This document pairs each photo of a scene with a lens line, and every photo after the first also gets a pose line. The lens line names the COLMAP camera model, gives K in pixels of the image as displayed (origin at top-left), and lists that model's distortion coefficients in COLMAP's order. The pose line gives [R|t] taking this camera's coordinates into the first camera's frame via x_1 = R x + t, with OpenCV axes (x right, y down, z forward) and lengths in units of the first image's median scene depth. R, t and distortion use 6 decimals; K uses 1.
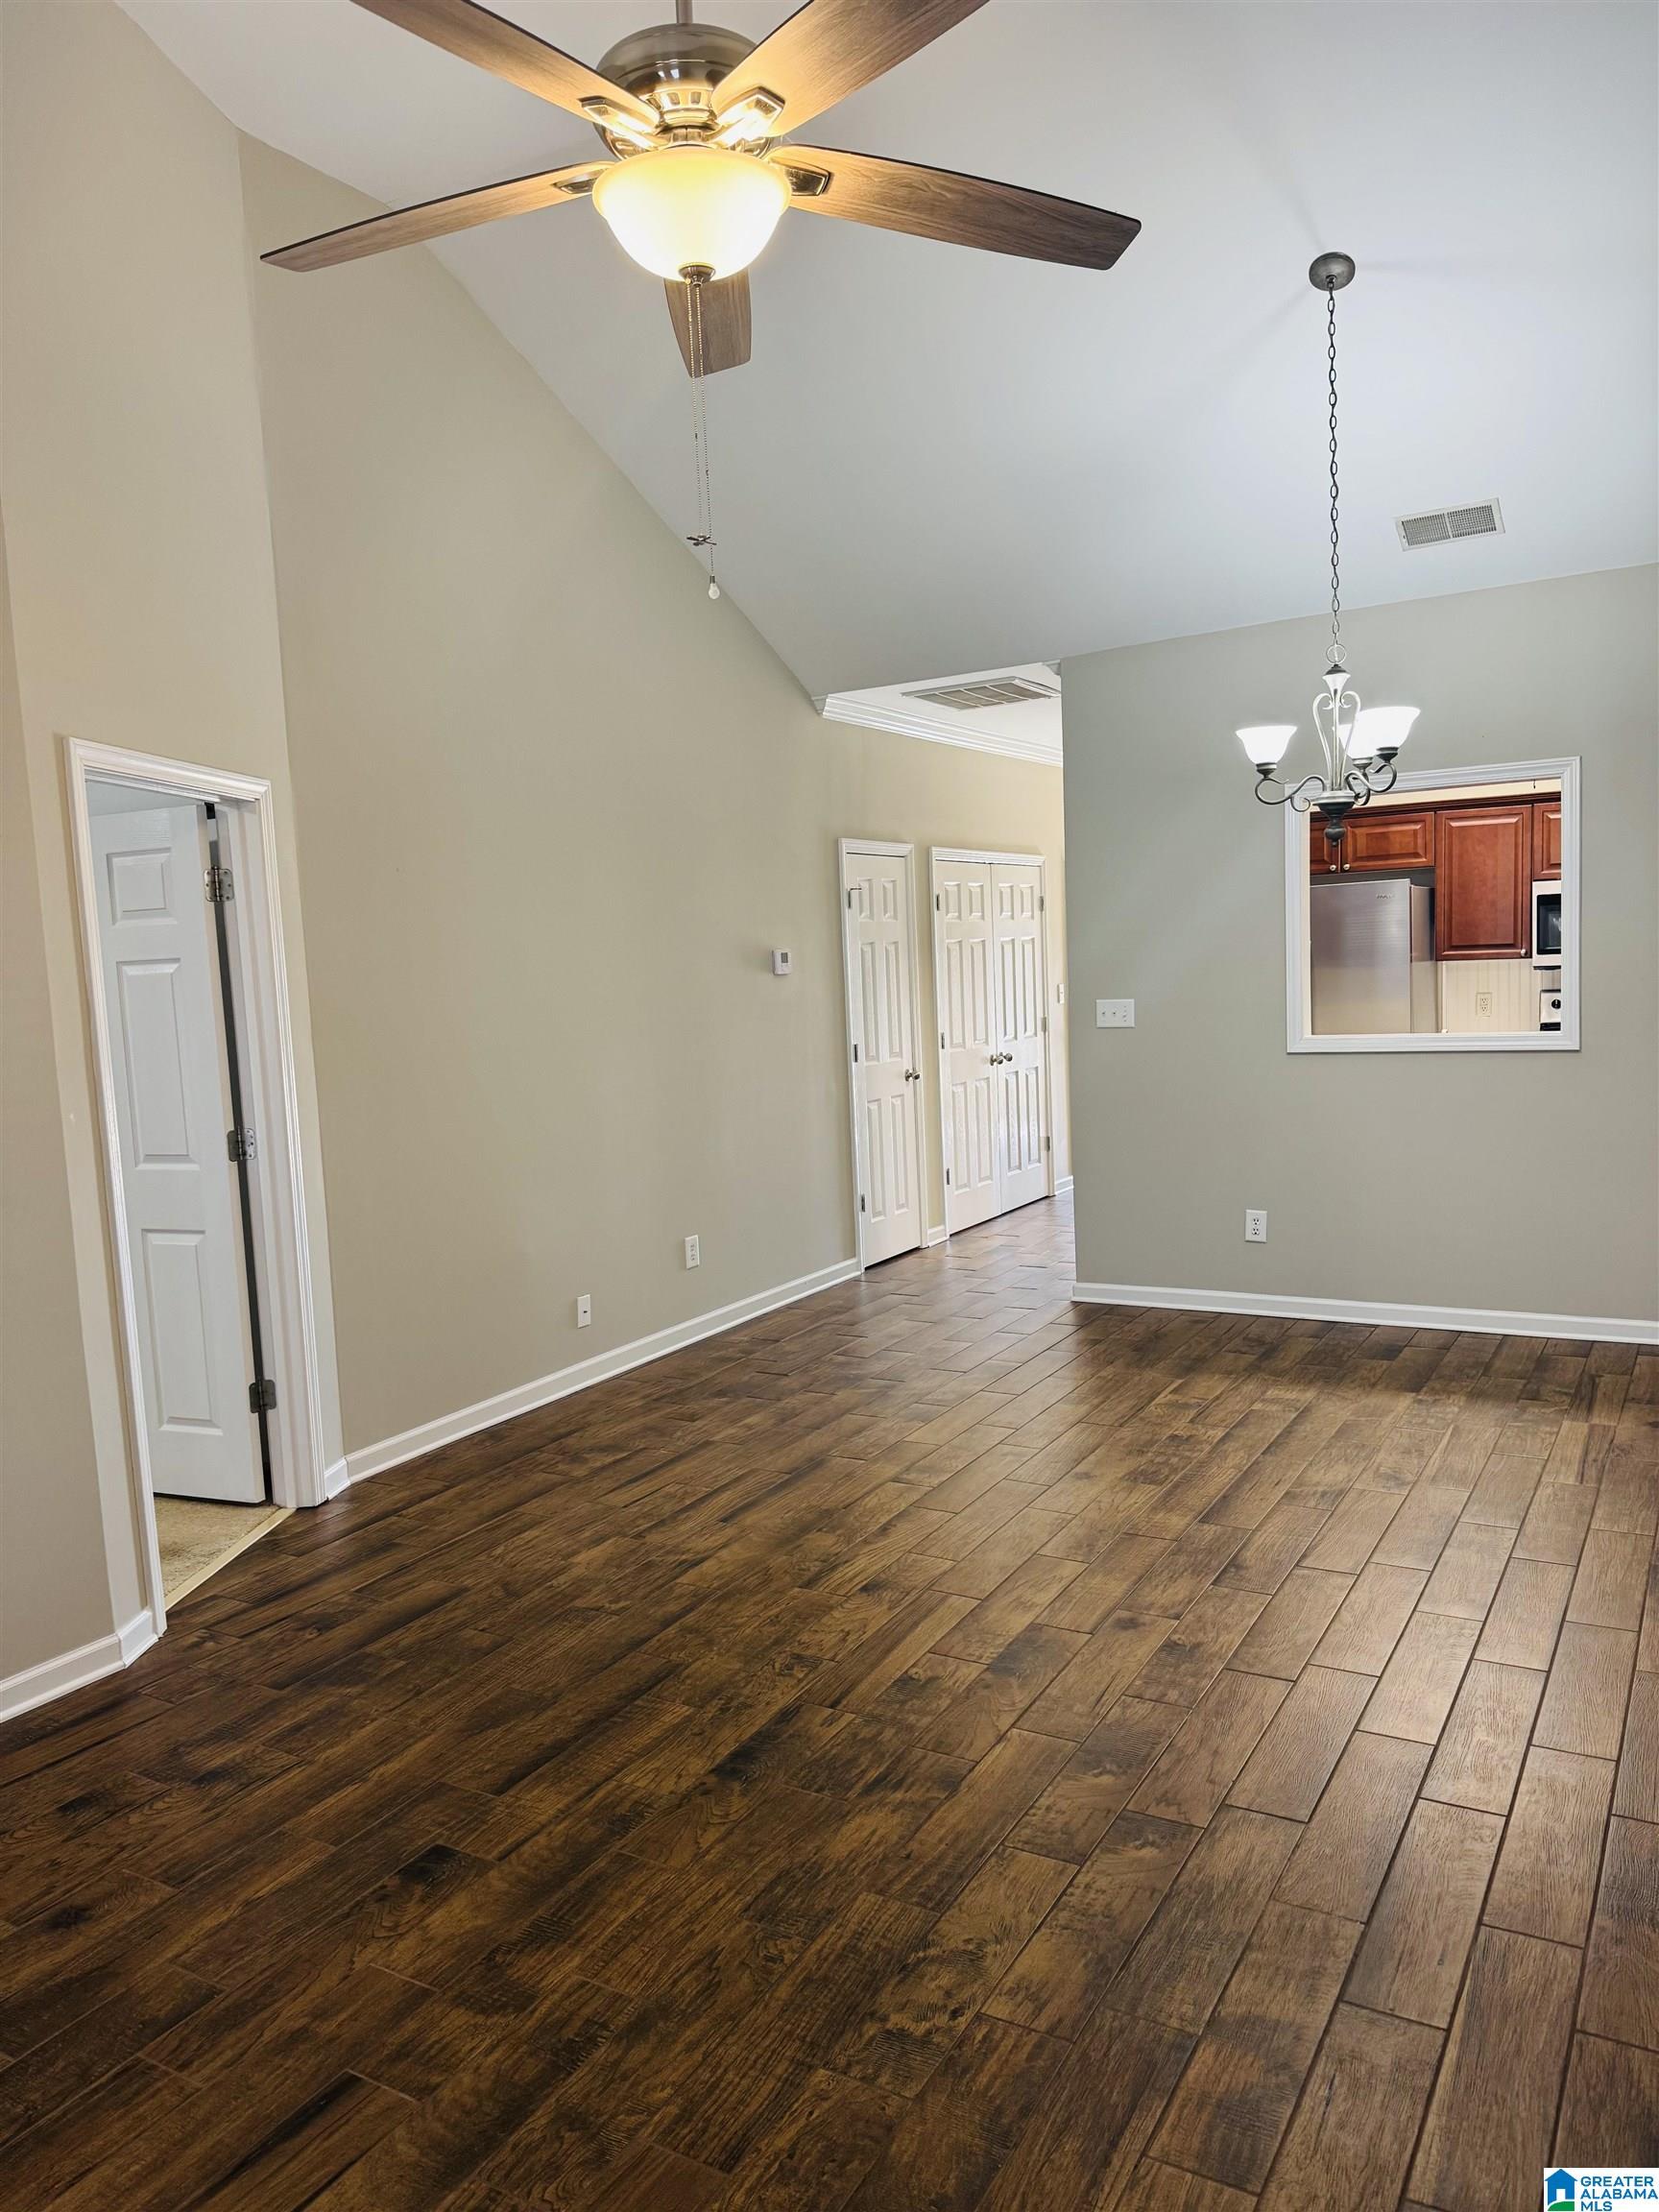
lens RADIAL K [[1555.5, 0, 829.5], [0, 1555.5, 1106.0], [0, 0, 1]] dist [0.178492, -0.374382]
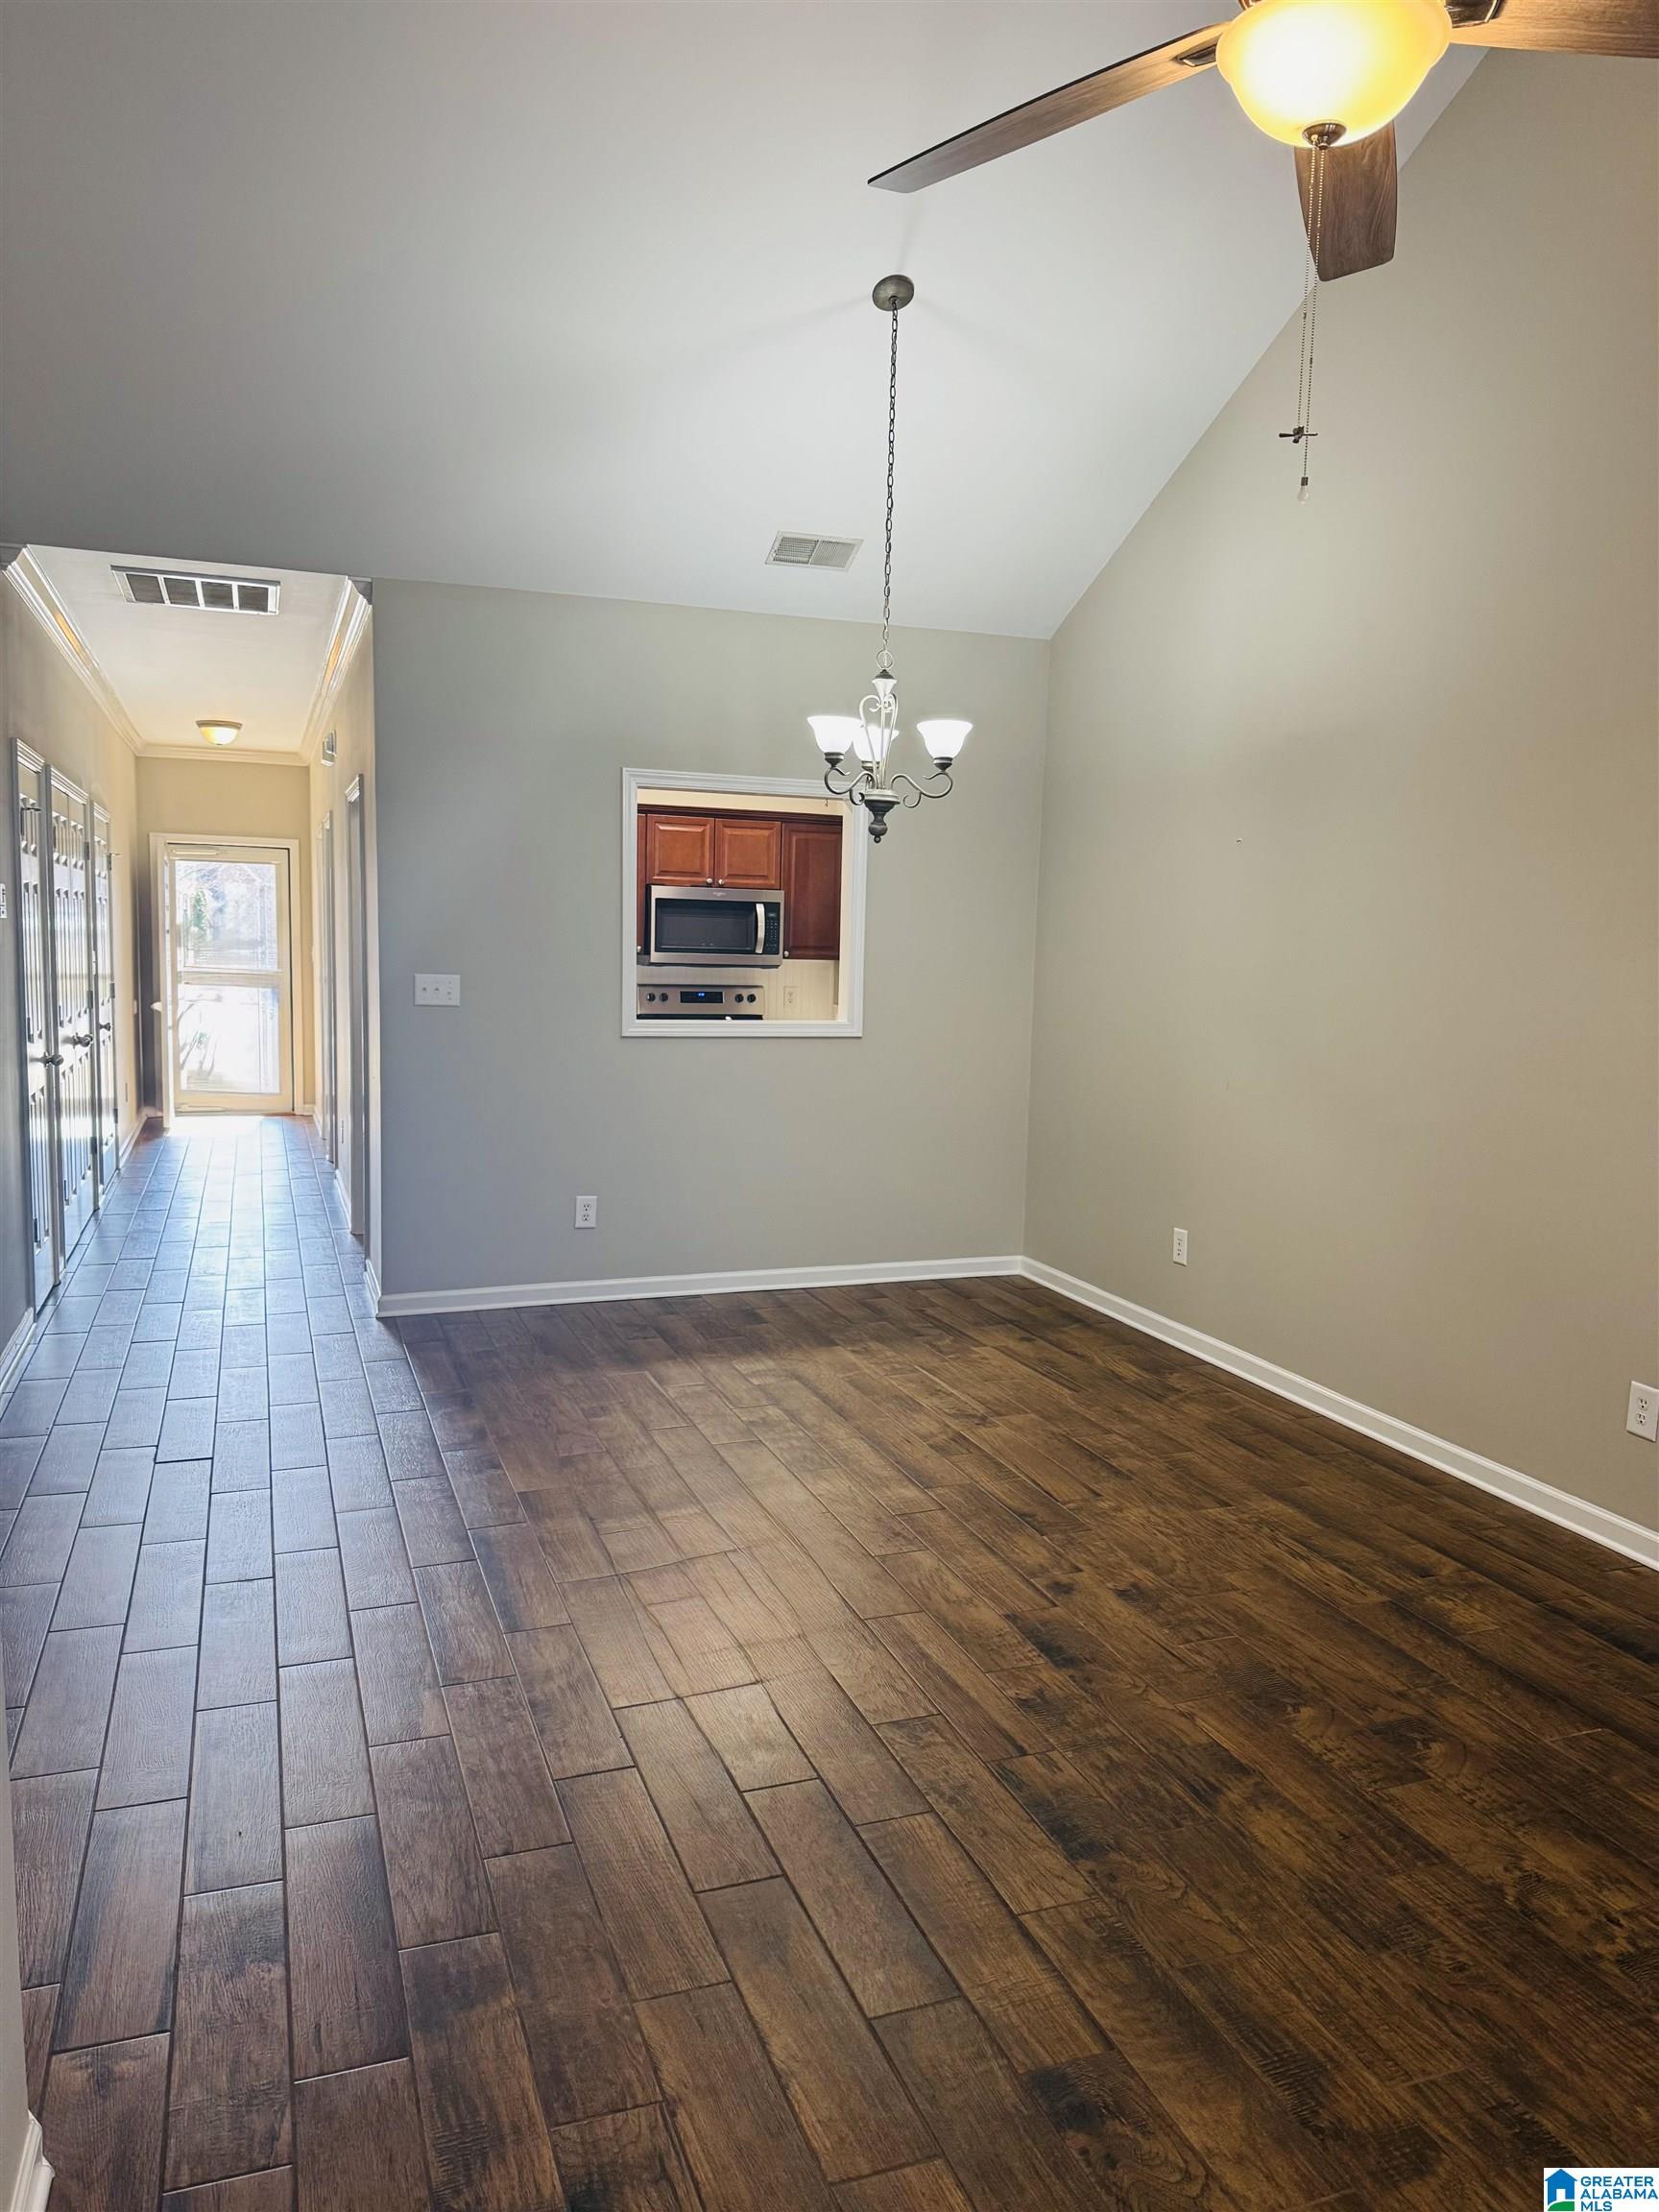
lens RADIAL K [[1540.4, 0, 822.0], [0, 1540.4, 1130.0], [0, 0, 1]] dist [0.102591, -0.160999]
pose [[0.632744, -0.035948, 0.773526, -0.543911], [0.019226, 0.999343, 0.030716, -0.002919], [-0.774122, -0.004564, 0.633019, 0.386558]]
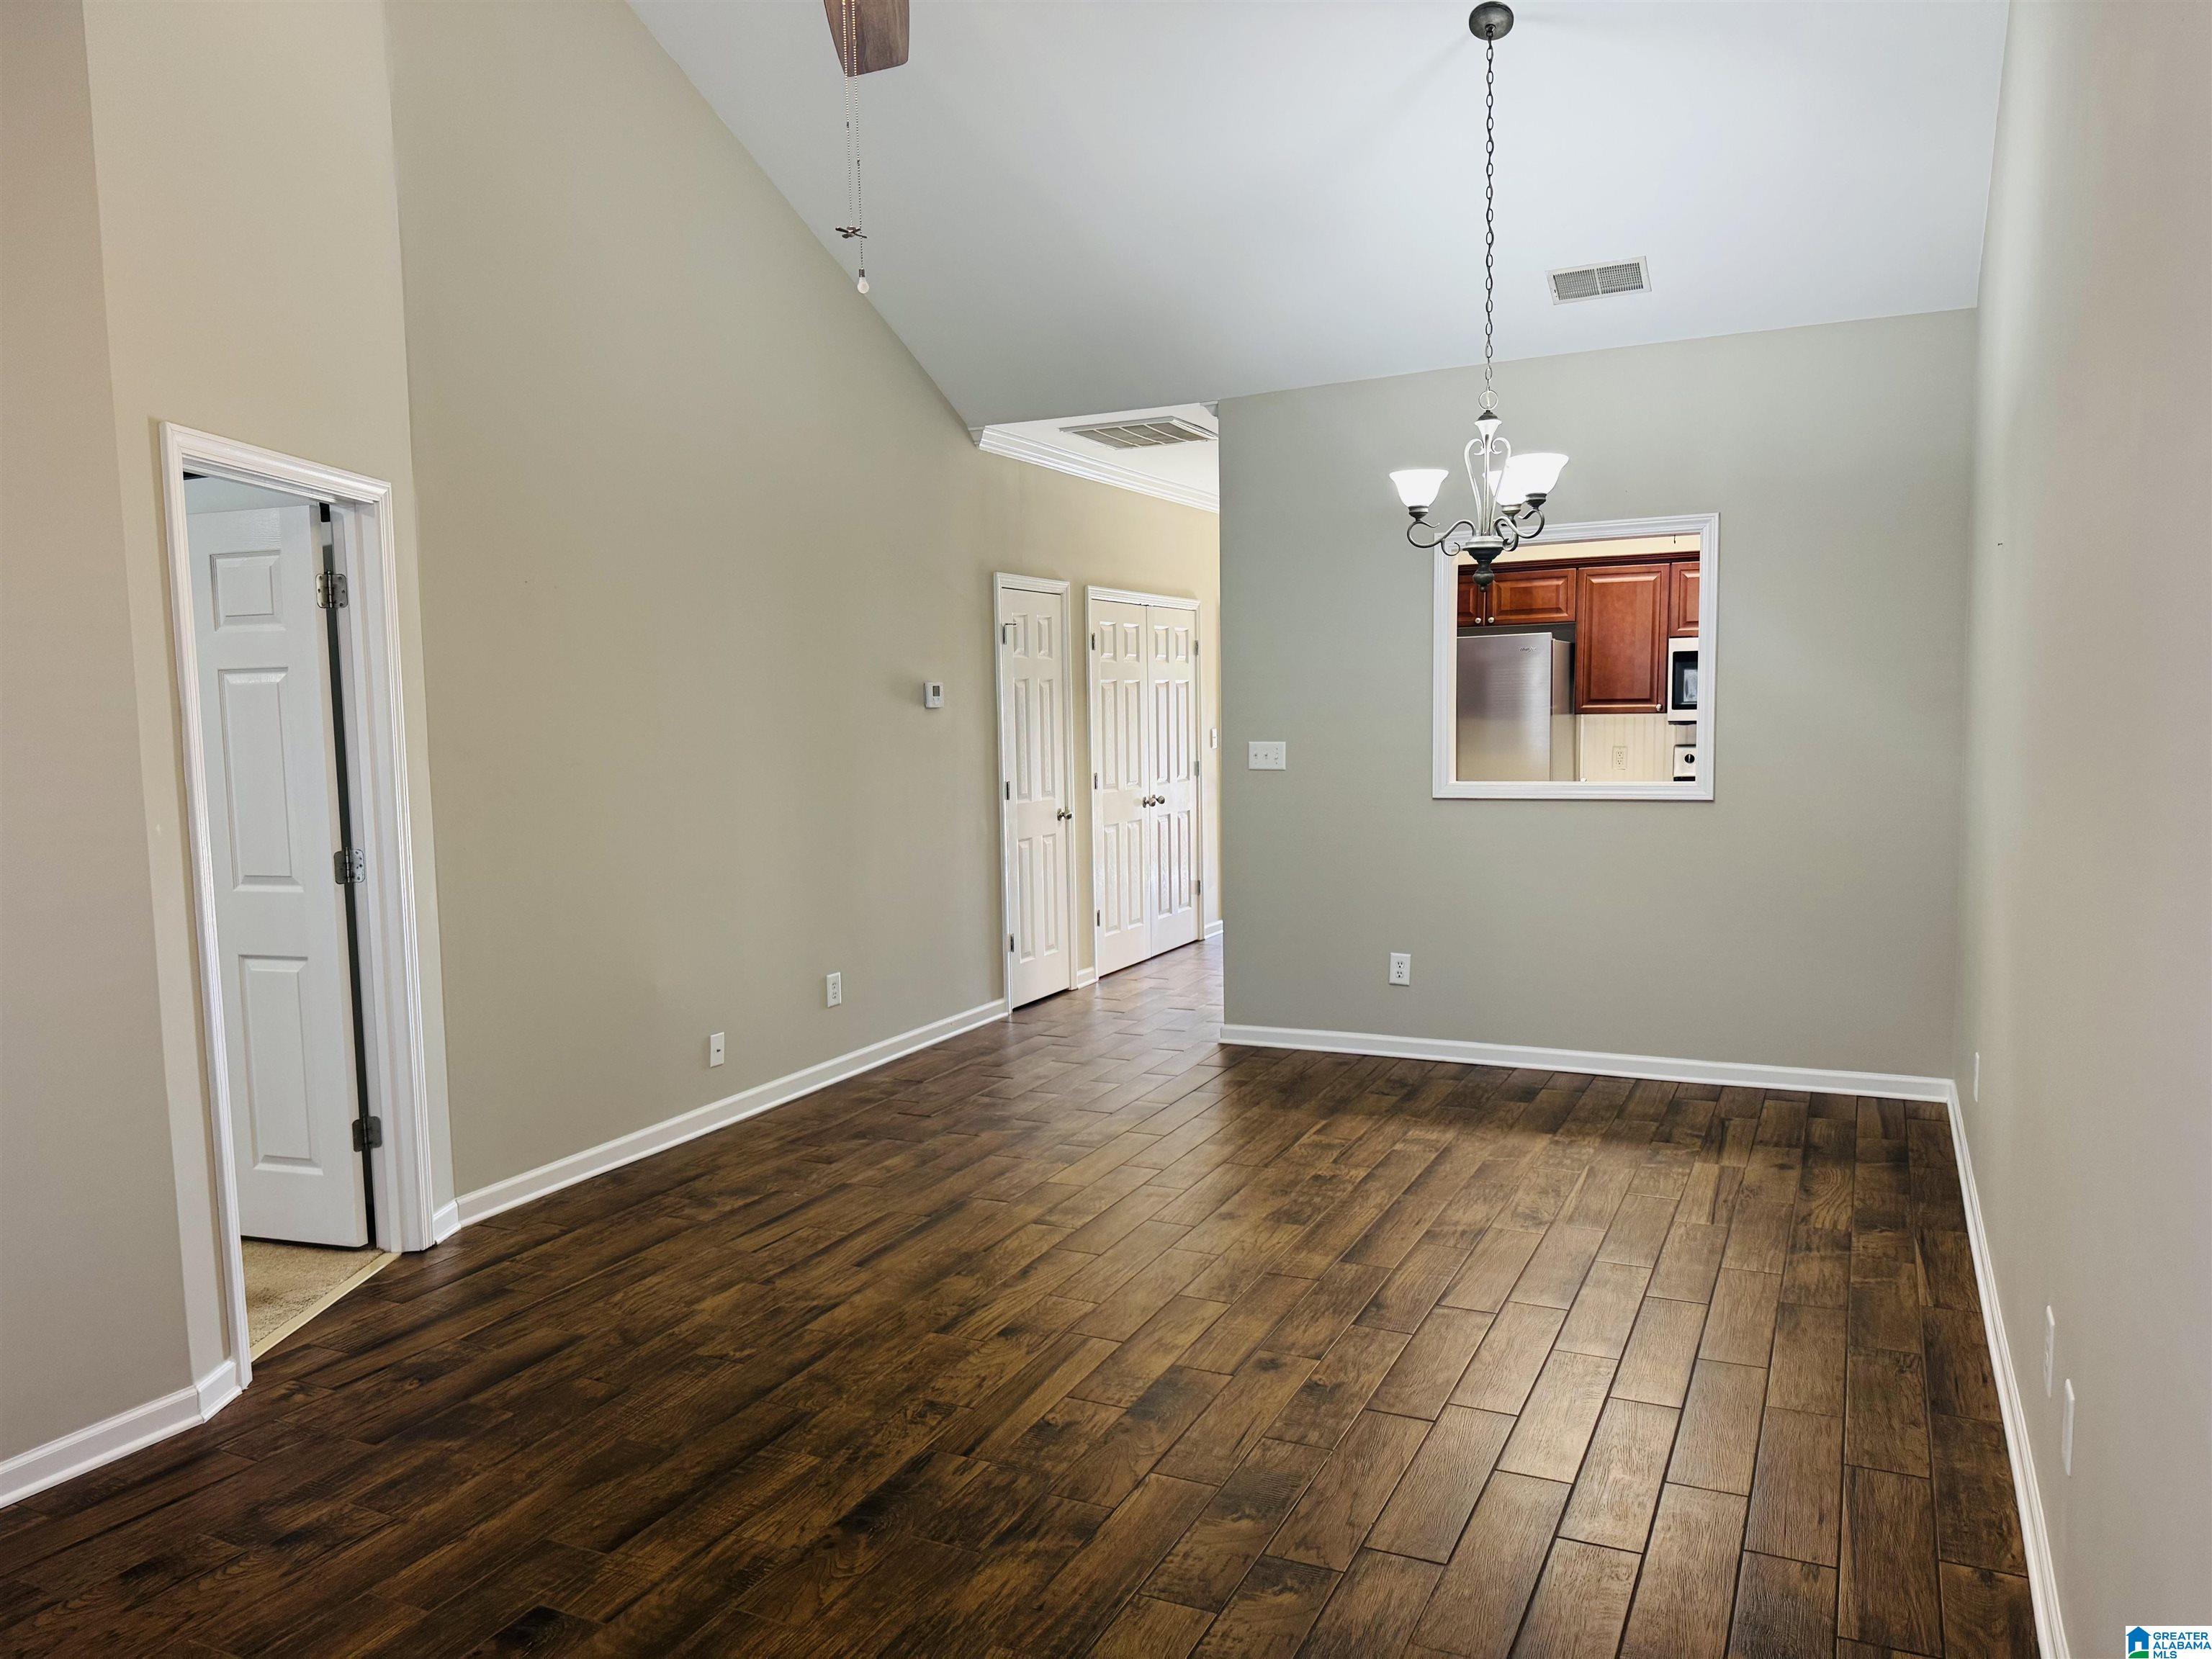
lens RADIAL K [[1555.5, 0, 1114.4], [0, 1555.5, 836.7], [0, 0, 1]] dist [0.178492, -0.374382]
pose [[0.996216, 0.019419, 0.084712, 0.002239], [-0.018484, 0.999759, -0.011810, 0.009507], [-0.084921, 0.010199, 0.996335, 0.019565]]
